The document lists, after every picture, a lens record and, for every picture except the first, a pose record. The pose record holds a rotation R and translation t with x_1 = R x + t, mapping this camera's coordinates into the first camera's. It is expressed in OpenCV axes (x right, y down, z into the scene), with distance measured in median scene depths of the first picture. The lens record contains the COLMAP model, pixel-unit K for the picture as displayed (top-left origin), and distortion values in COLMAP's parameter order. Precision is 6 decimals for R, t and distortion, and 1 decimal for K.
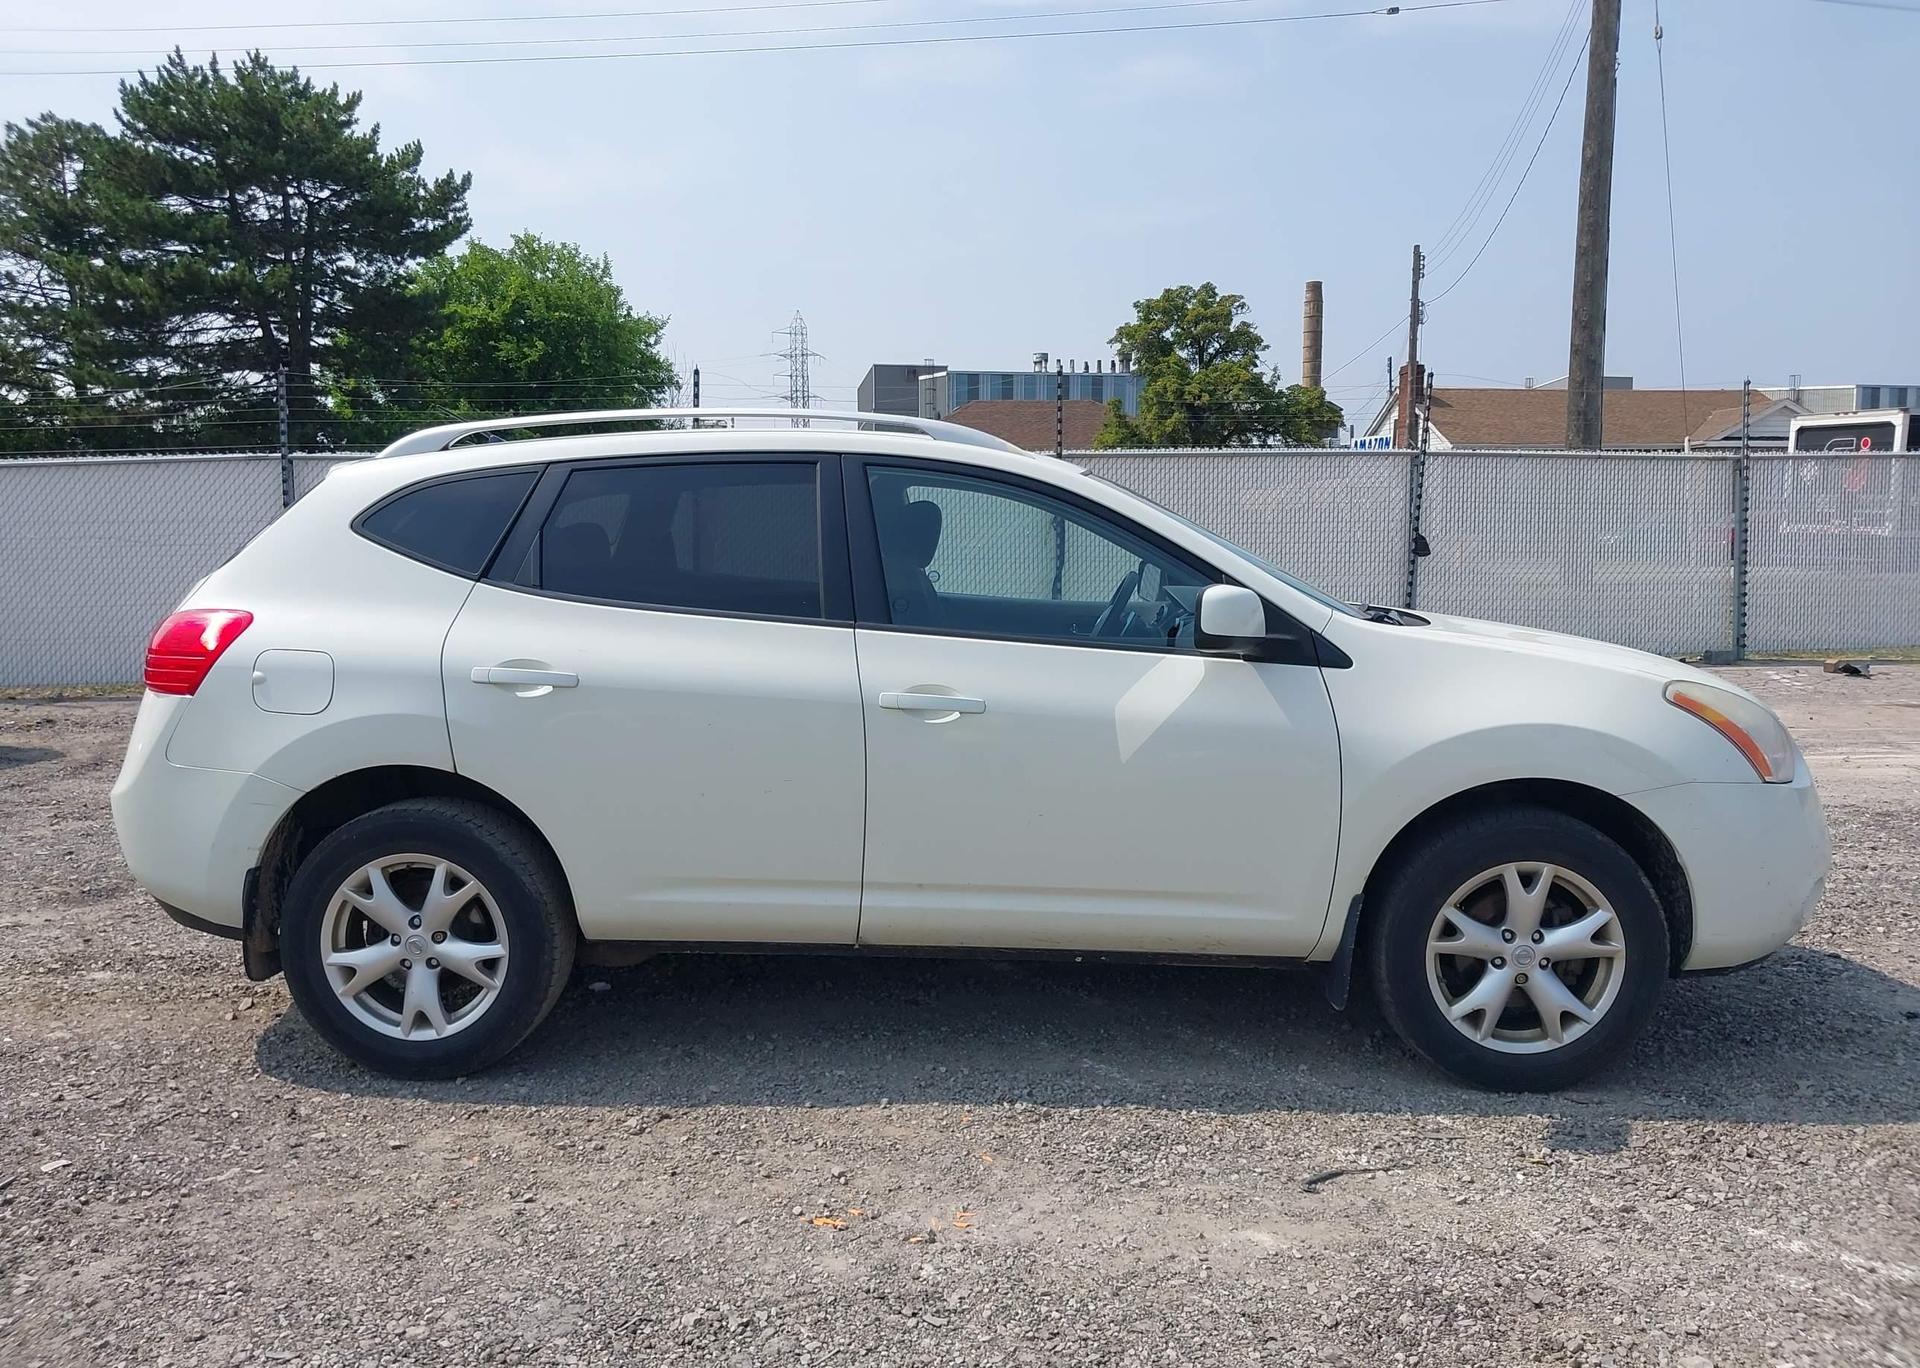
lens RADIAL K [[1510.5, 0, 965.1], [0, 1510.5, 679.6], [0, 0, 1]] dist [0.033329, -0.038353]
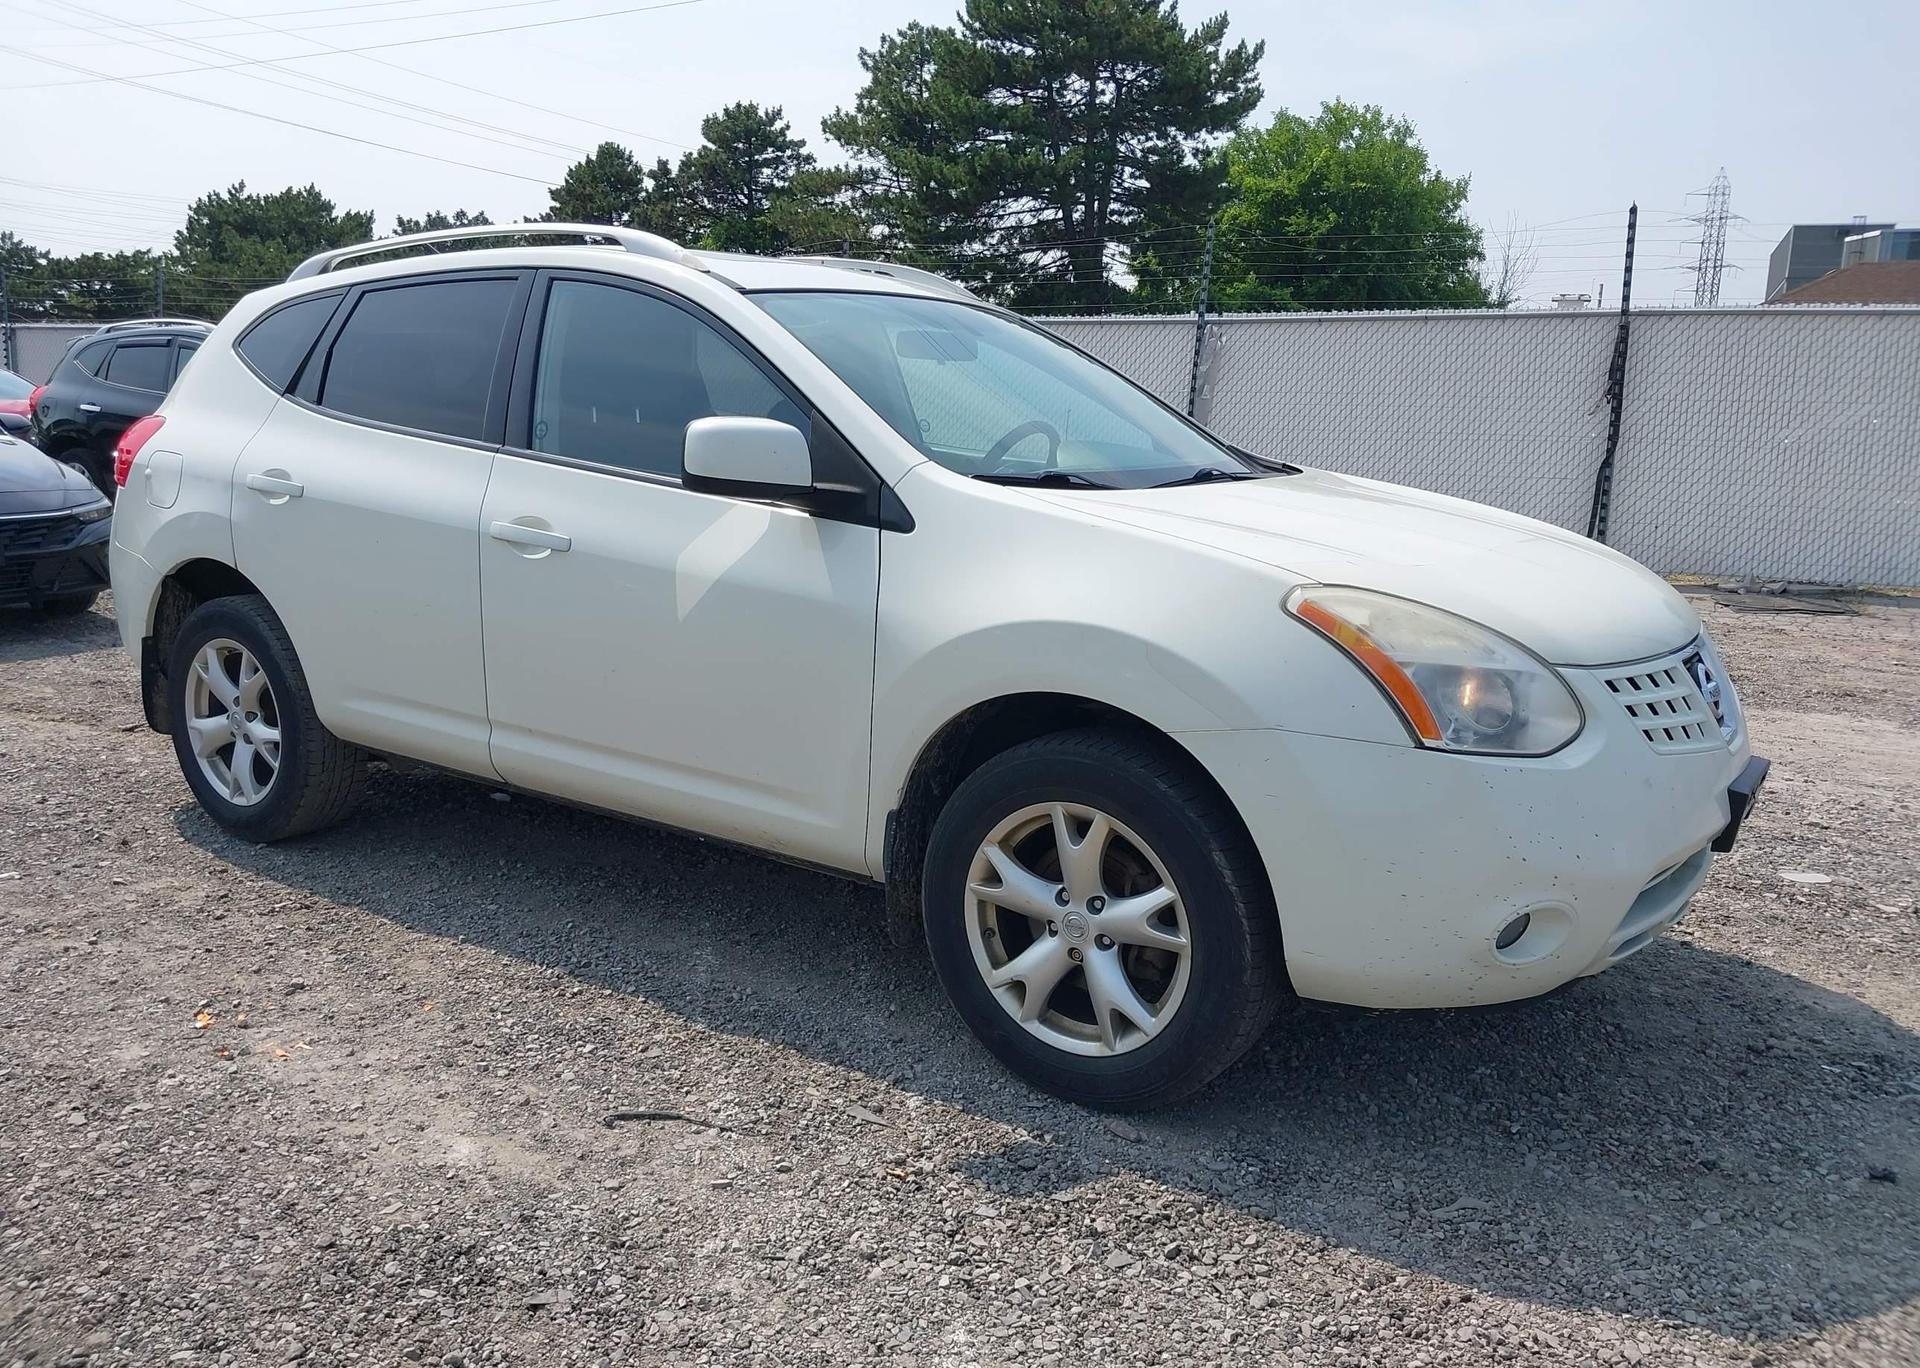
lens RADIAL K [[1510.5, 0, 960.7], [0, 1510.5, 680.0], [0, 0, 1]] dist [0.033329, -0.038353]
pose [[0.849170, 0.120376, -0.514217, 0.071061], [-0.080510, 0.991803, 0.099223, -0.001126], [0.521946, -0.042858, 0.851901, 0.033863]]
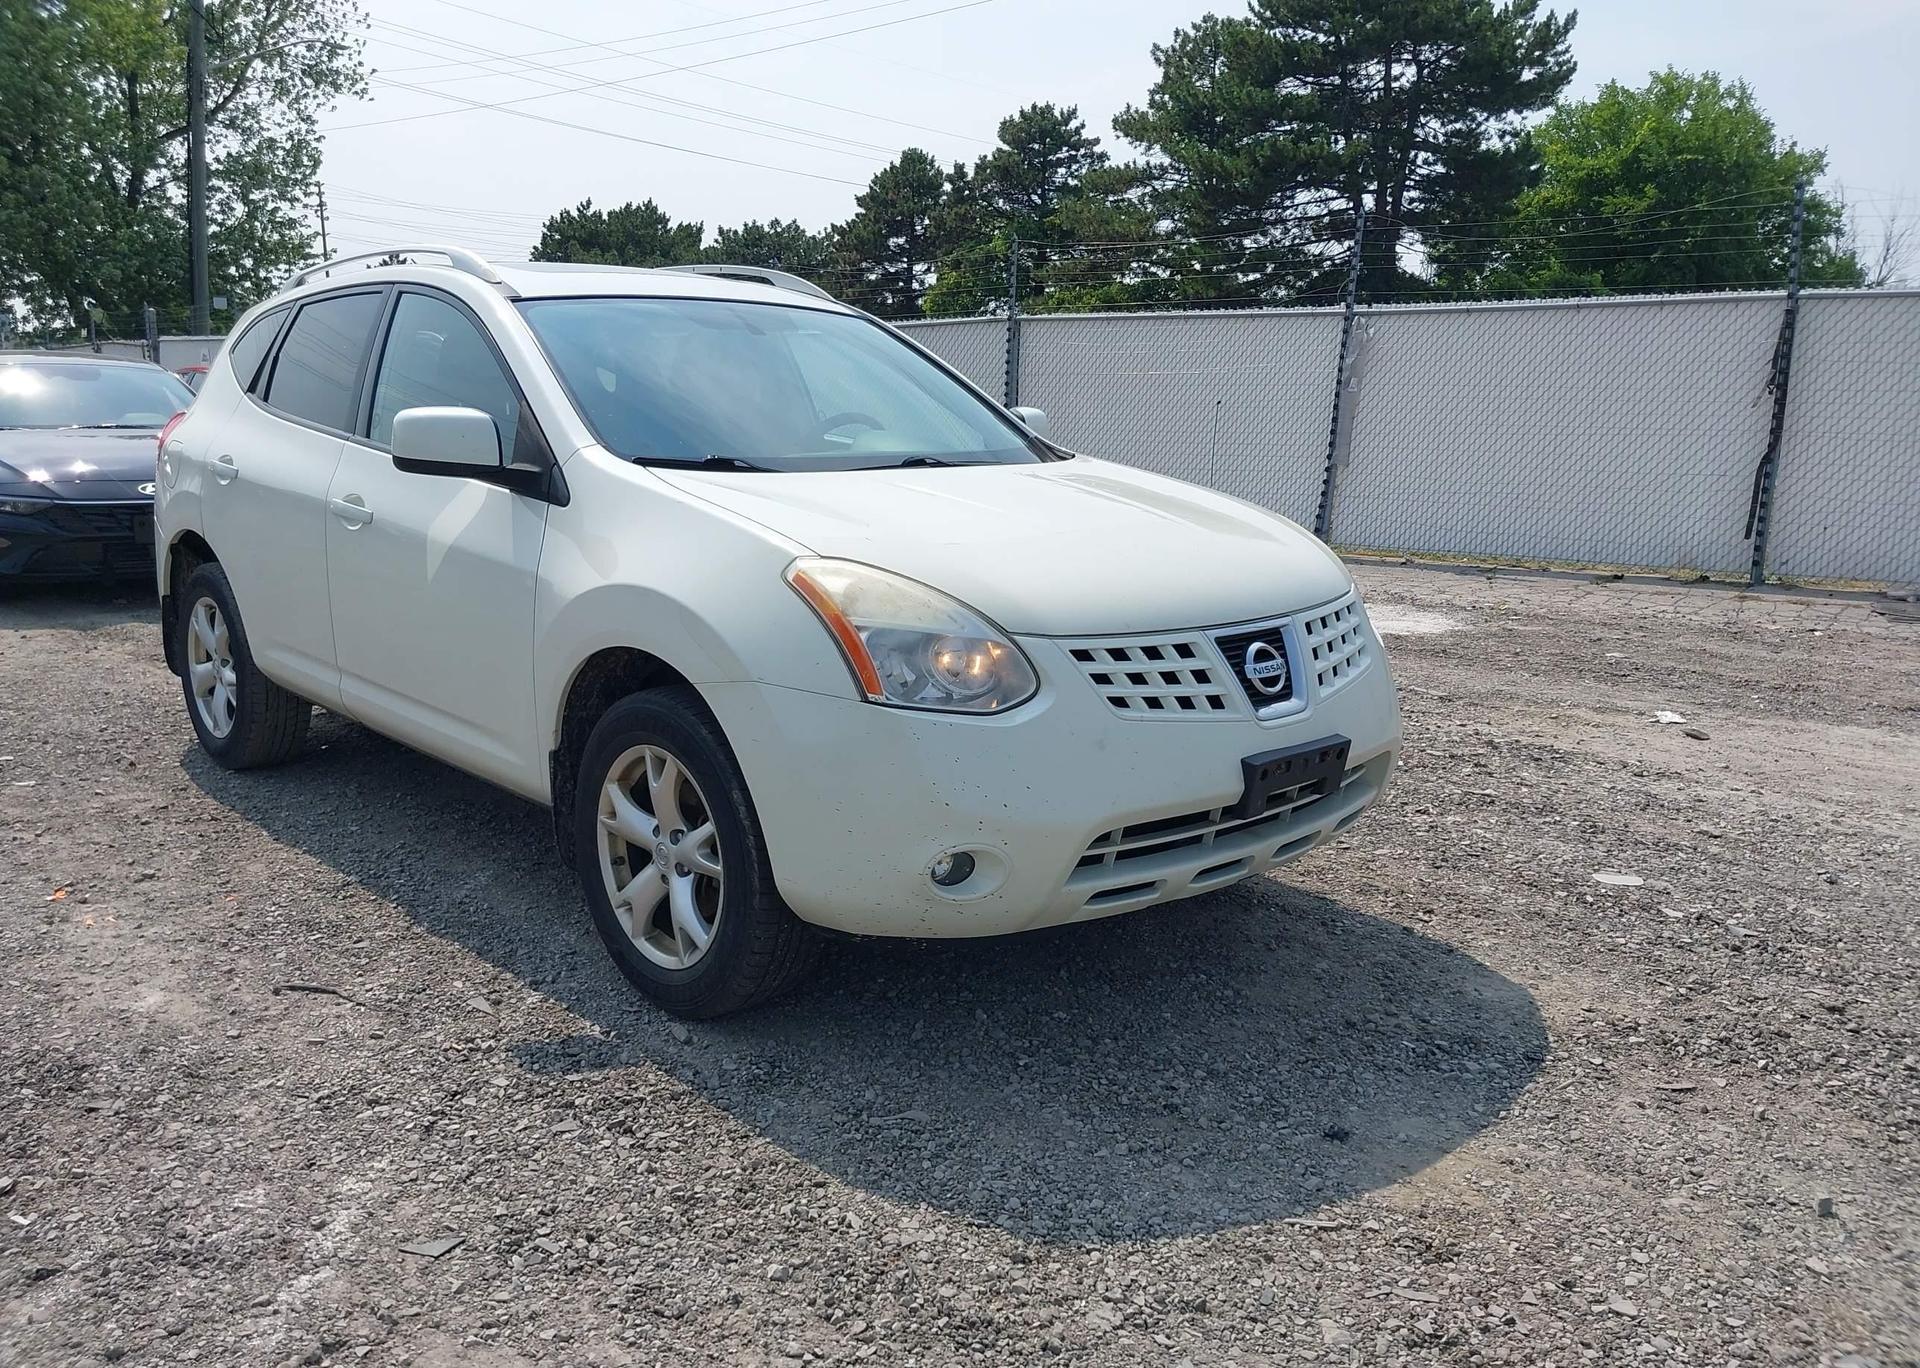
lens RADIAL K [[1510.5, 0, 947.1], [0, 1510.5, 683.2], [0, 0, 1]] dist [0.033329, -0.038353]
pose [[0.713101, 0.150297, -0.684761, 0.108723], [-0.091191, 0.988337, 0.121963, -0.003584], [0.695105, -0.024528, 0.718490, 0.050830]]
